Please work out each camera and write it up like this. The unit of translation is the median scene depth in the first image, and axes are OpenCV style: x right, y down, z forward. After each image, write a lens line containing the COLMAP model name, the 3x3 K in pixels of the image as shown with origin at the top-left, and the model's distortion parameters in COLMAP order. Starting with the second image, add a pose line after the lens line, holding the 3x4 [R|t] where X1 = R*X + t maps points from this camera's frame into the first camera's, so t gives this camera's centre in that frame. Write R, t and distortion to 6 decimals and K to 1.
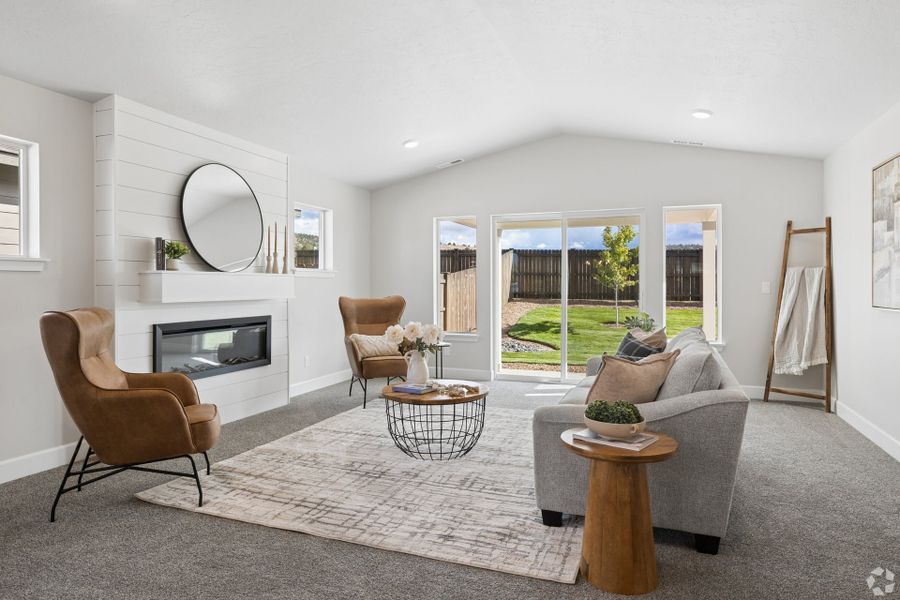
lens RADIAL K [[563.7, 0, 451.6], [0, 563.7, 301.9], [0, 0, 1]] dist [-0.009493, 0.002742]
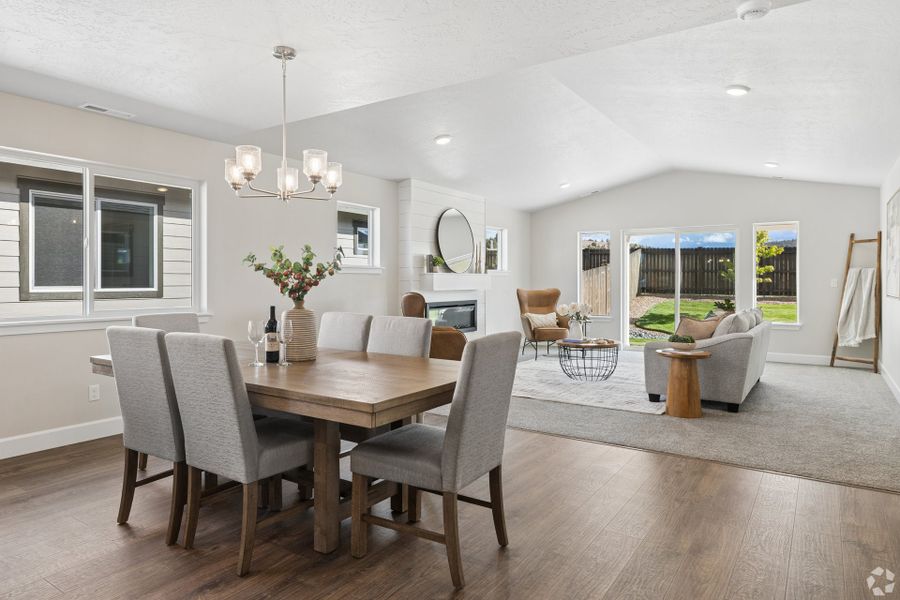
lens RADIAL K [[563.7, 0, 448.0], [0, 563.7, 291.3], [0, 0, 1]] dist [-0.009493, 0.002742]
pose [[0.974666, 0.004519, -0.223620, -0.044430], [-0.007200, 0.999912, -0.011176, 0.017774], [0.223549, 0.012503, 0.974612, -0.562287]]
